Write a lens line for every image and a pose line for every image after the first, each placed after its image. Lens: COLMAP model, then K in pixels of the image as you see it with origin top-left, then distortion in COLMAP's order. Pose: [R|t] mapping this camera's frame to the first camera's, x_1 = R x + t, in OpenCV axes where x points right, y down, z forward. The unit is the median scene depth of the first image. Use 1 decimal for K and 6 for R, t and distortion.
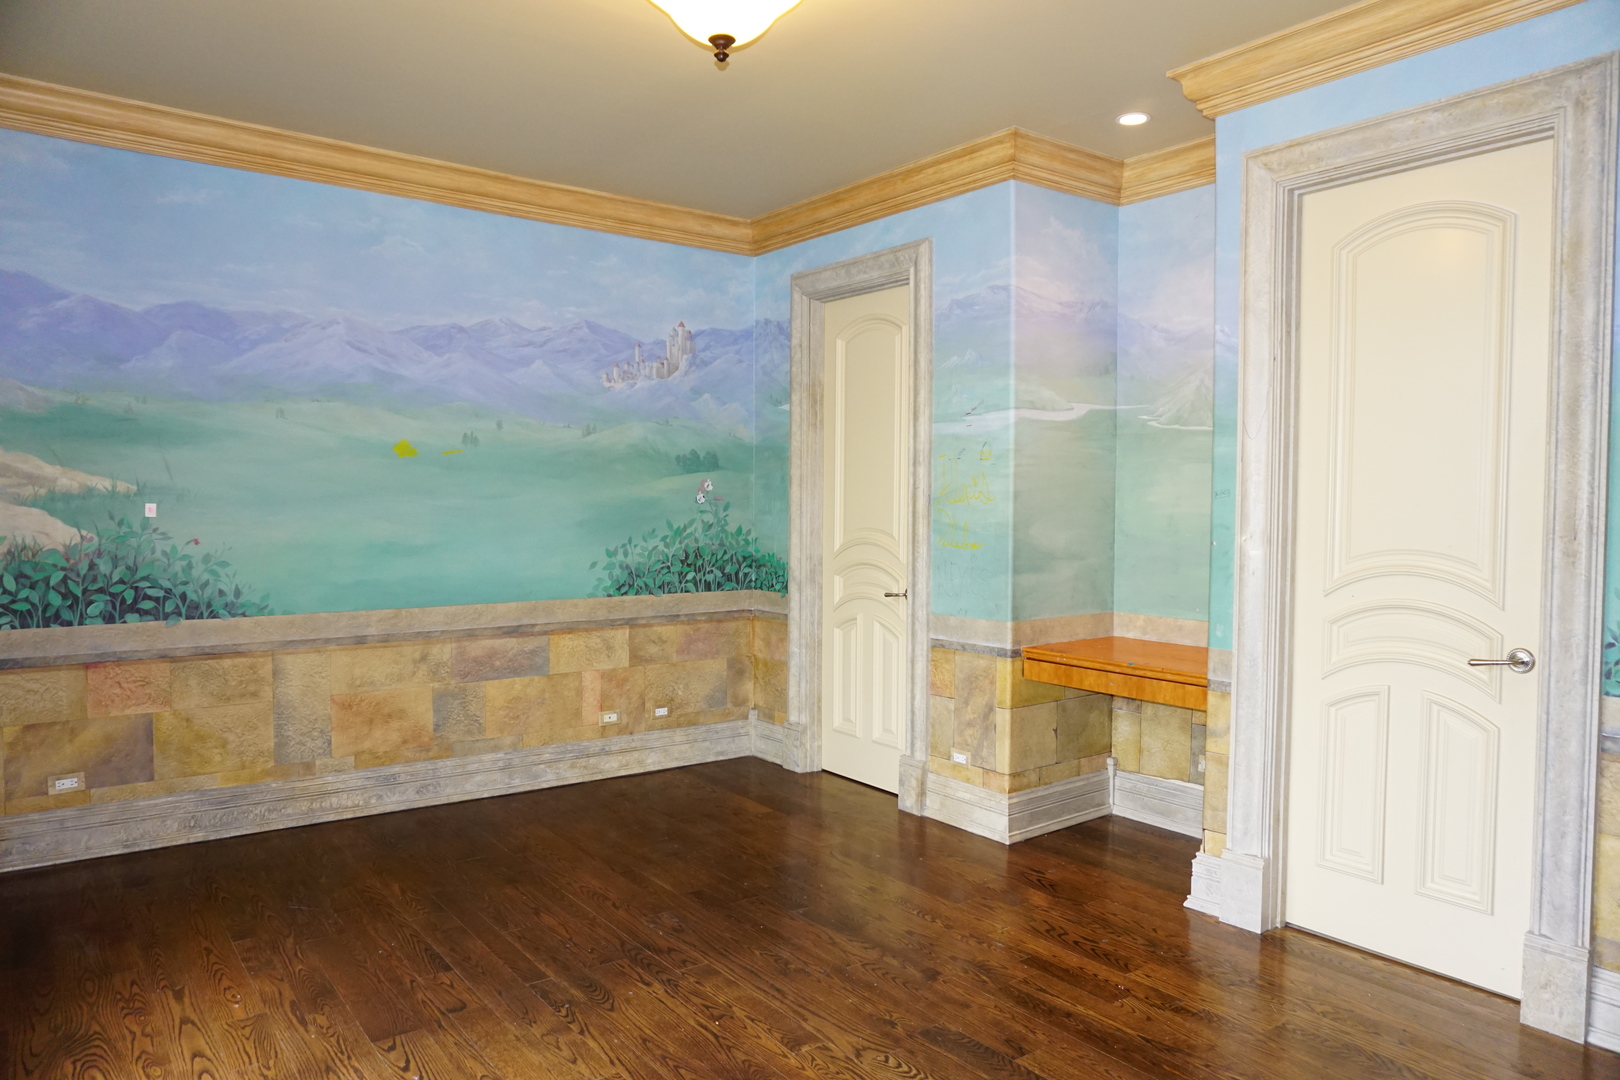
lens RADIAL K [[1082.6, 0, 815.4], [0, 1082.6, 538.3], [0, 0, 1]] dist [-0.043350, 0.022699]
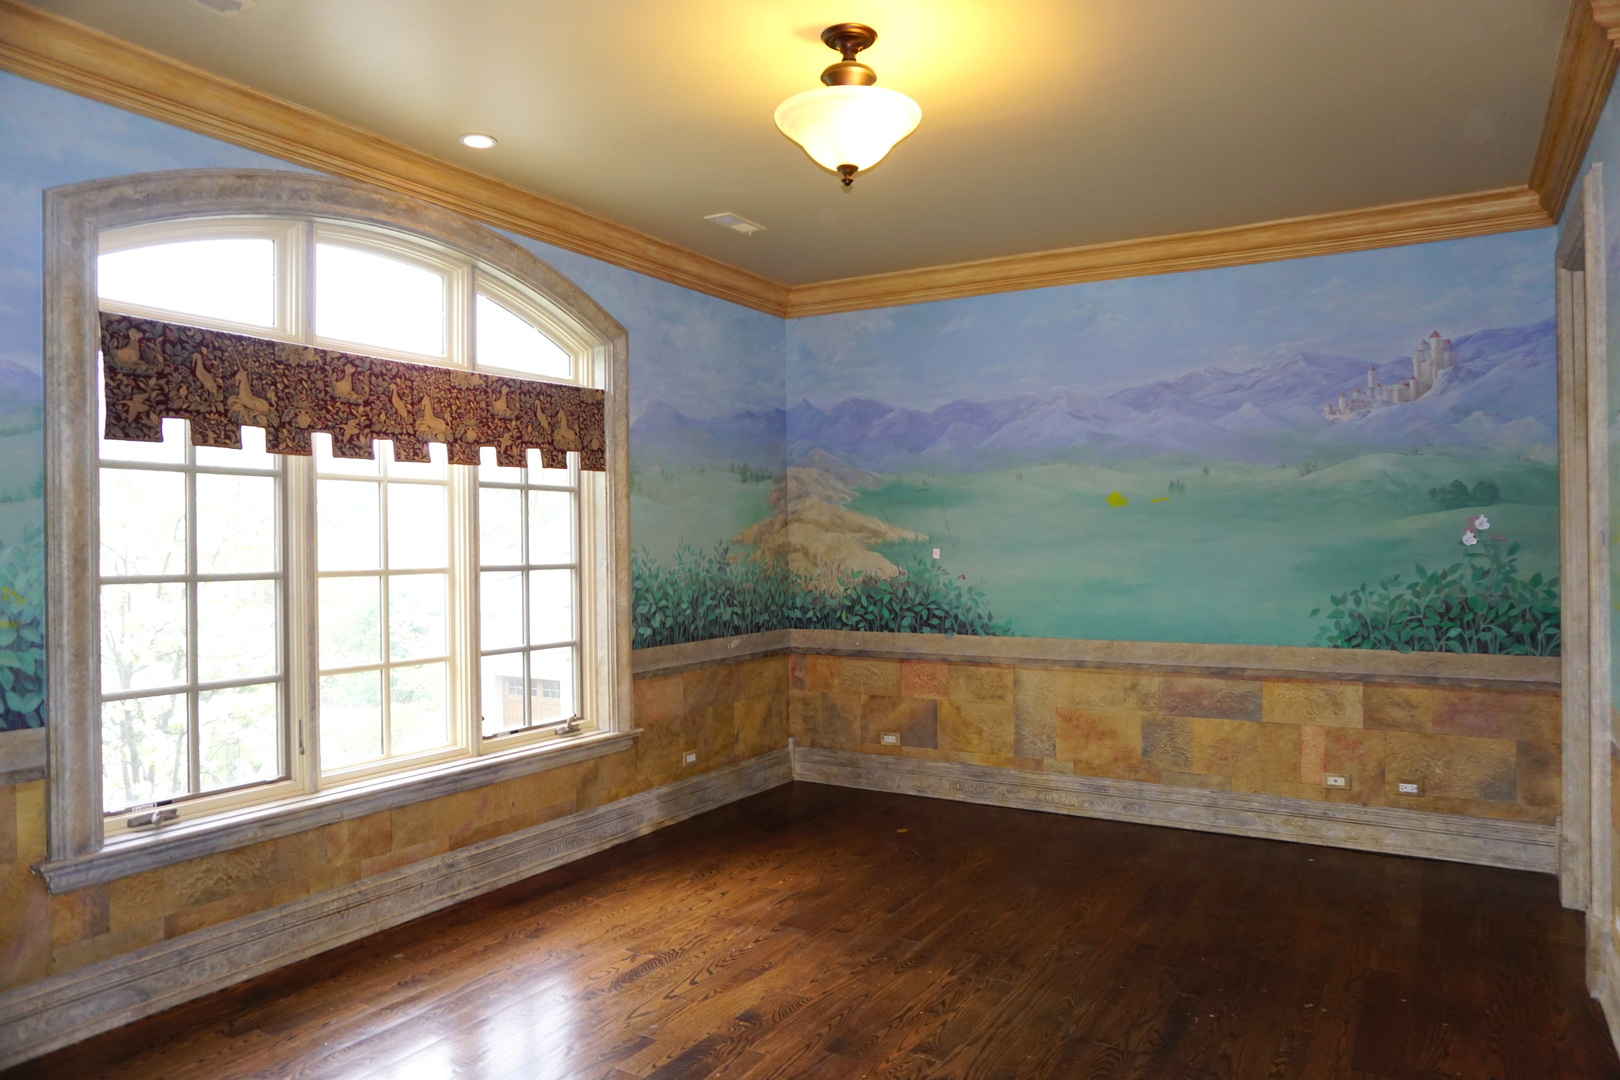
lens RADIAL K [[1082.6, 0, 814.7], [0, 1082.6, 540.3], [0, 0, 1]] dist [-0.043350, 0.022699]
pose [[0.379139, -0.012032, -0.925262, 0.542520], [-0.023380, 0.999472, -0.022577, -0.007011], [0.925044, 0.030193, 0.378657, 0.275212]]
